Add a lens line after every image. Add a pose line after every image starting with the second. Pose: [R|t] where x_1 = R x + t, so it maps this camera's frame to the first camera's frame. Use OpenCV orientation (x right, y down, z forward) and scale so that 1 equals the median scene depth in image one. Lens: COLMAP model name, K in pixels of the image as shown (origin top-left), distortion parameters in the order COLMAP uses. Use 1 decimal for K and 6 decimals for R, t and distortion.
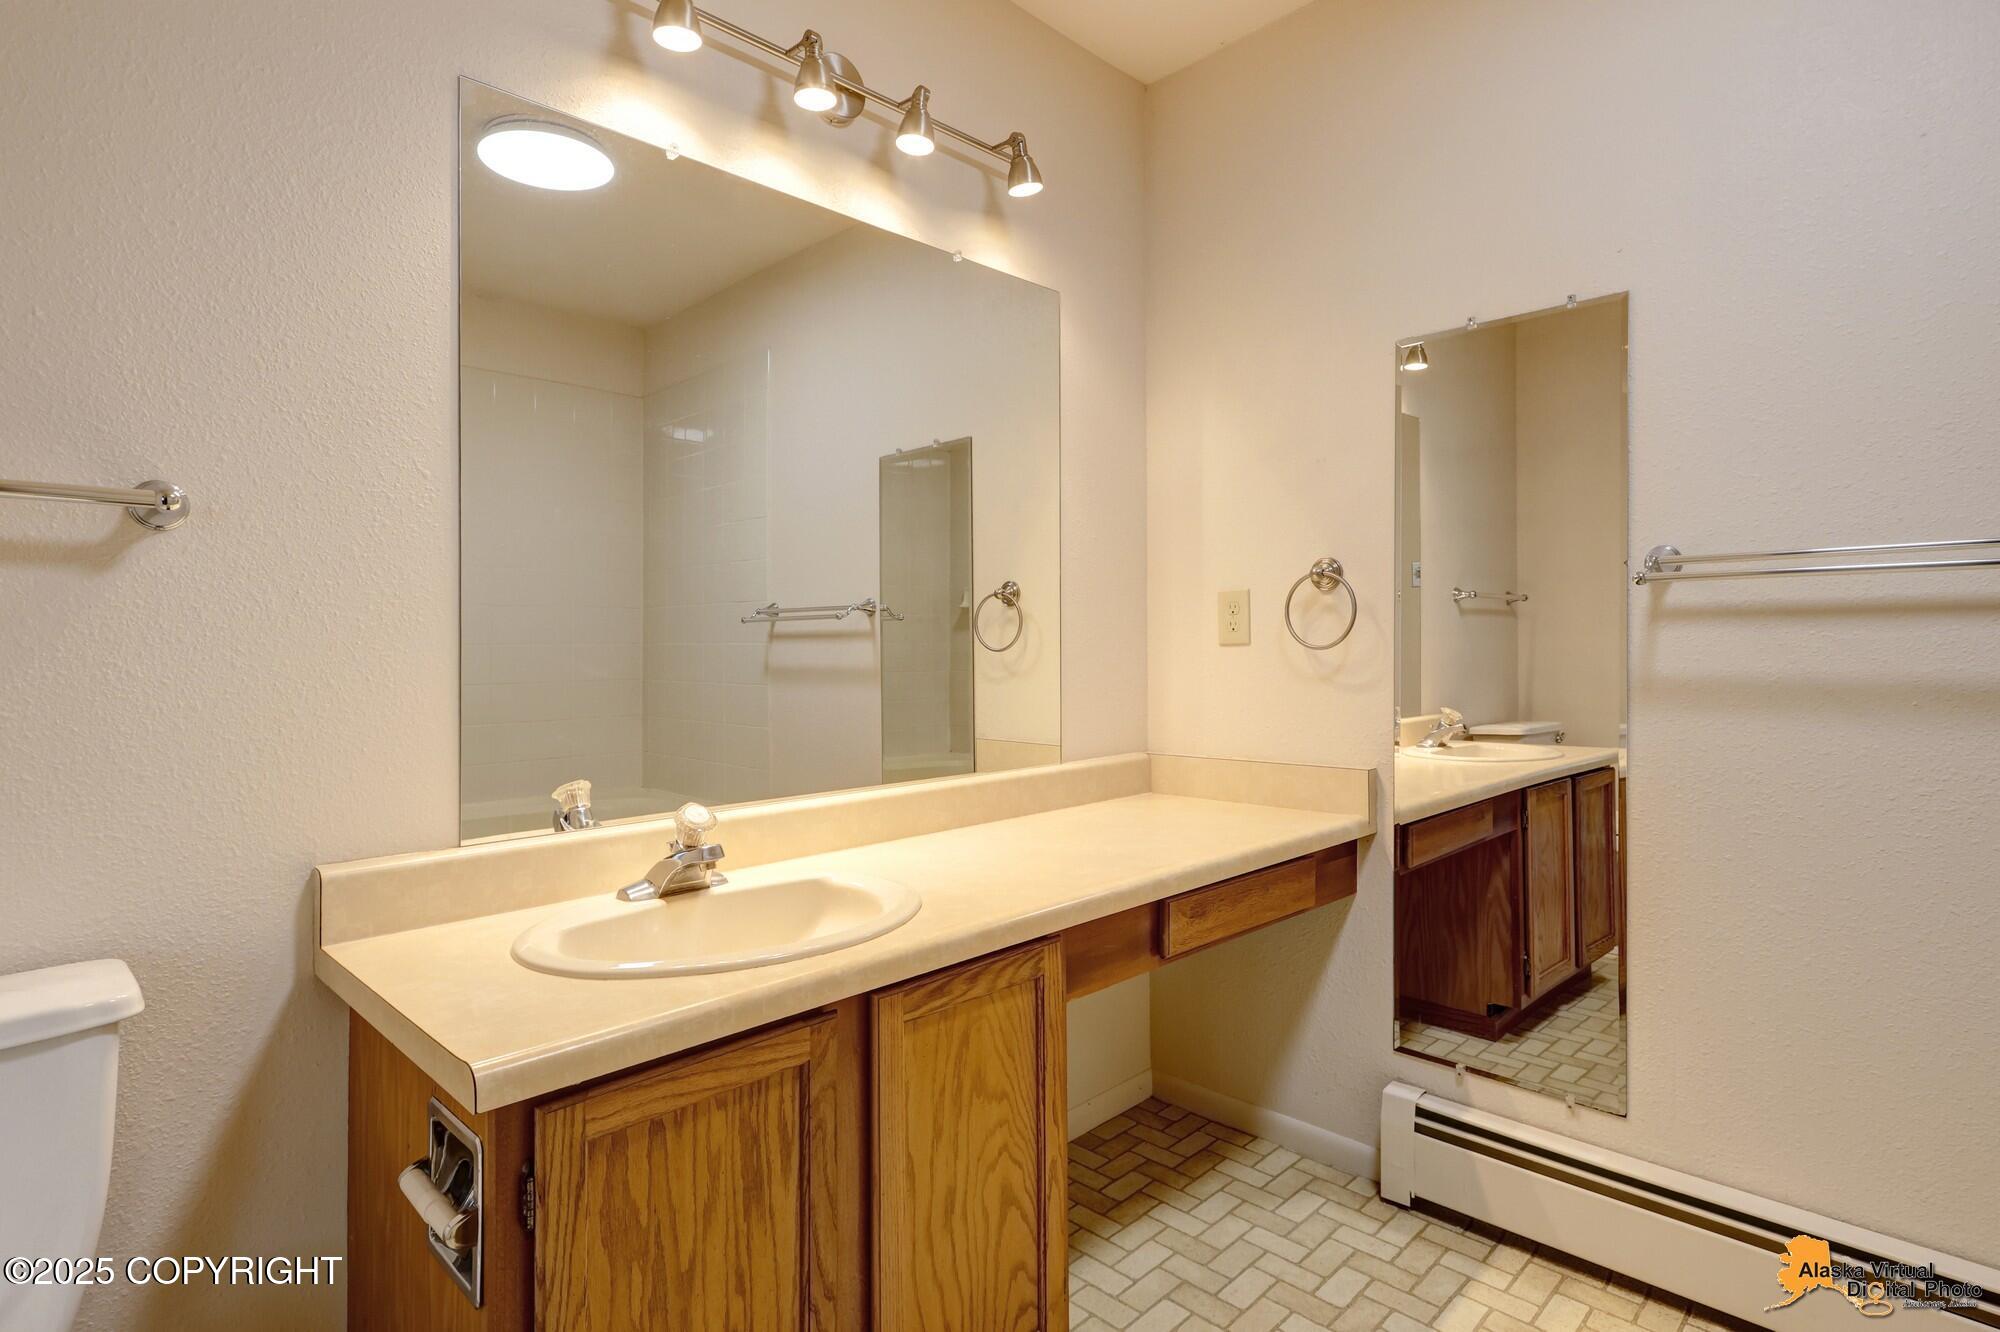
lens RADIAL K [[957.9, 0, 998.7], [0, 957.9, 651.8], [0, 0, 1]] dist [0.005067, -0.001232]
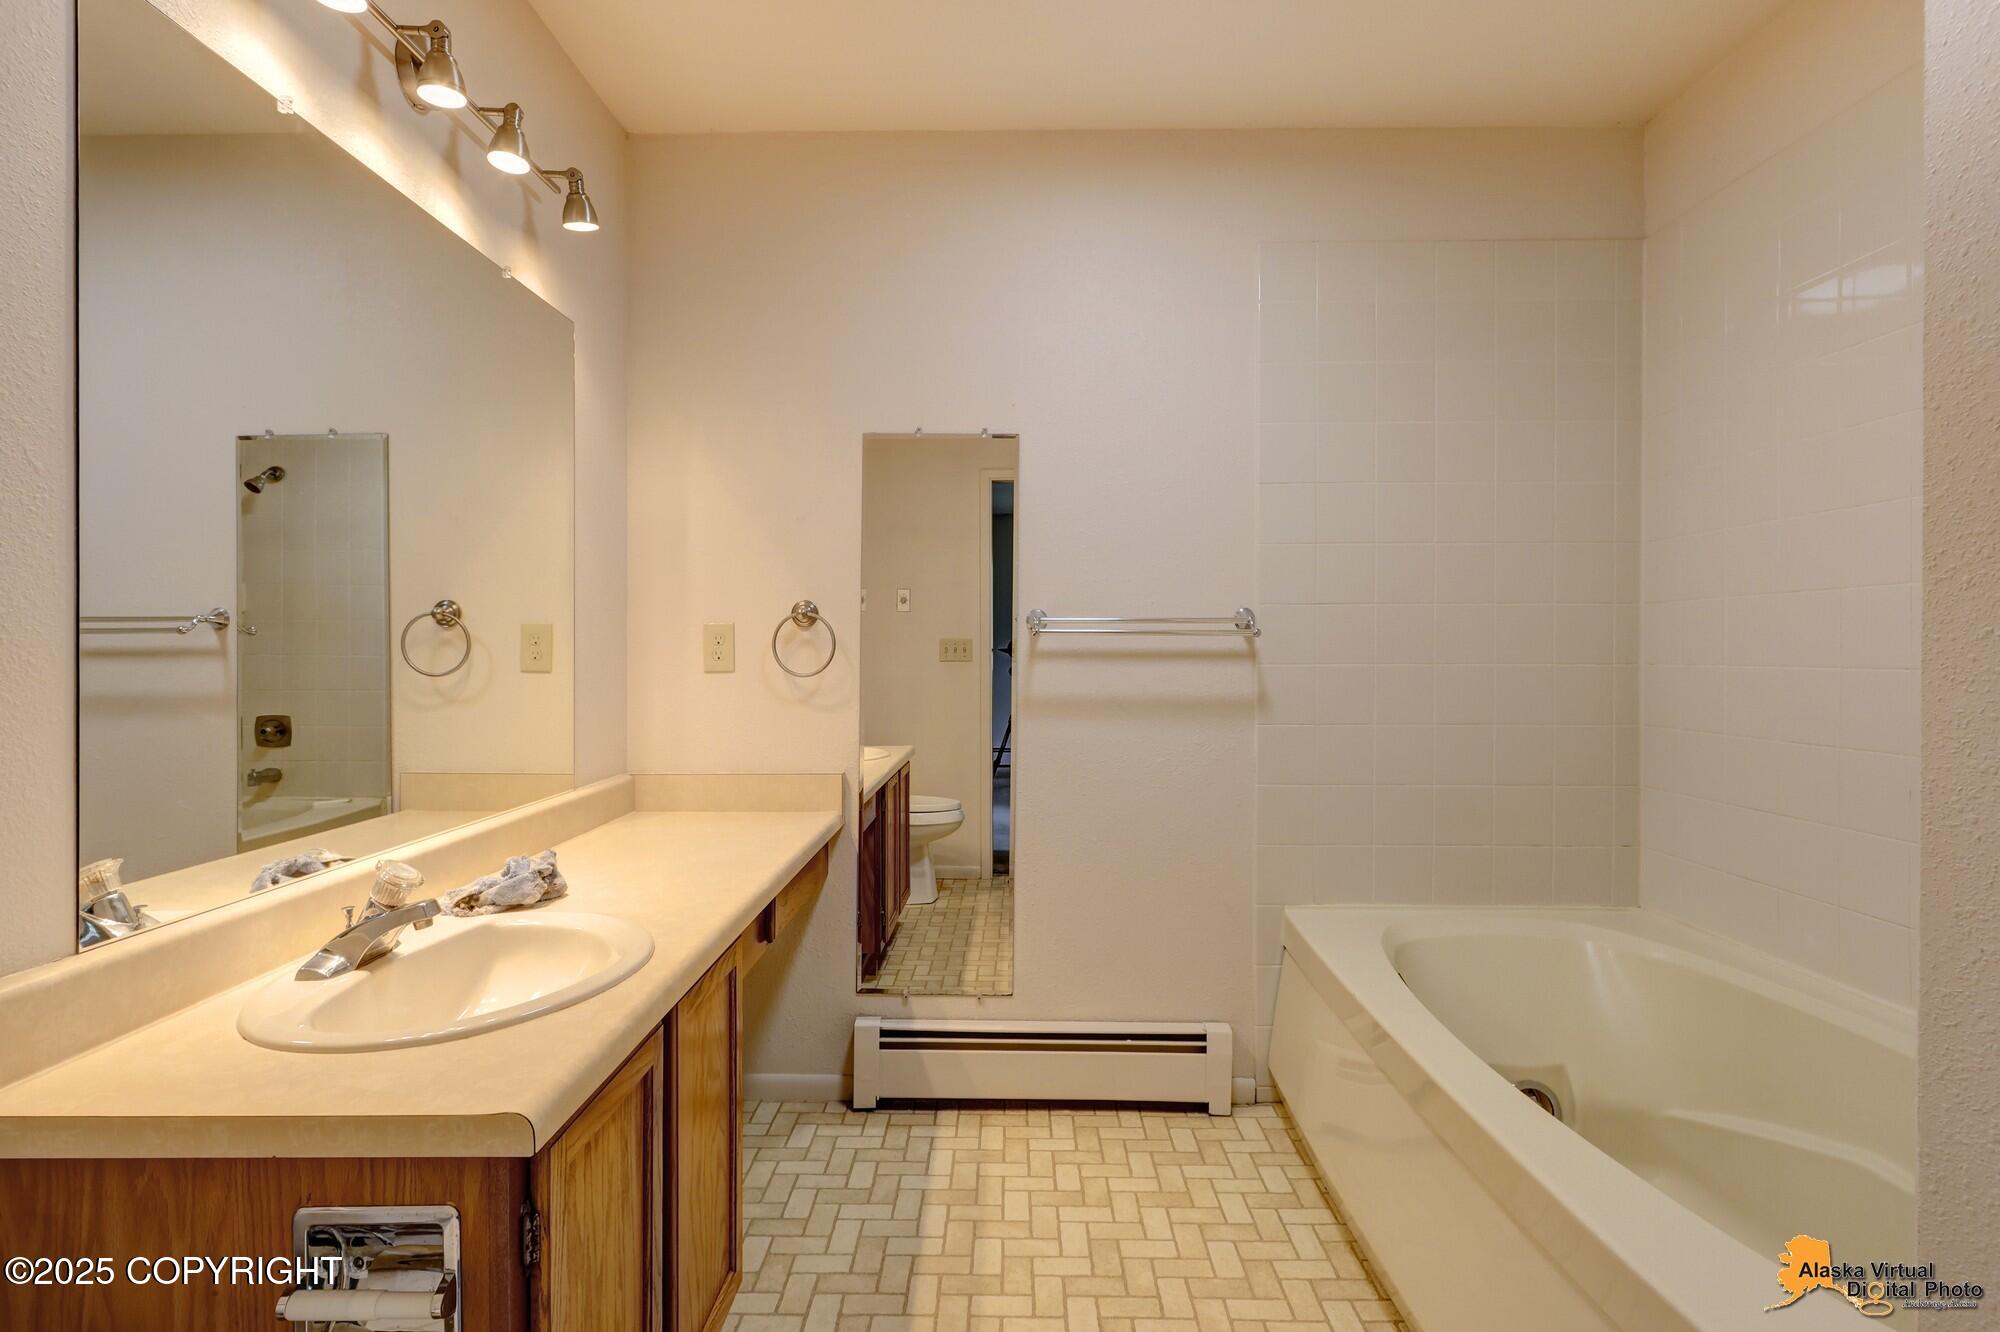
lens RADIAL K [[930.0, 0, 1005.4], [0, 930.0, 674.2], [0, 0, 1]] dist [-0.000835, -0.000106]
pose [[0.731452, -0.001271, 0.681891, -0.297656], [-0.006466, 0.999940, 0.008800, -0.018824], [-0.681862, -0.010846, 0.731401, -0.029821]]
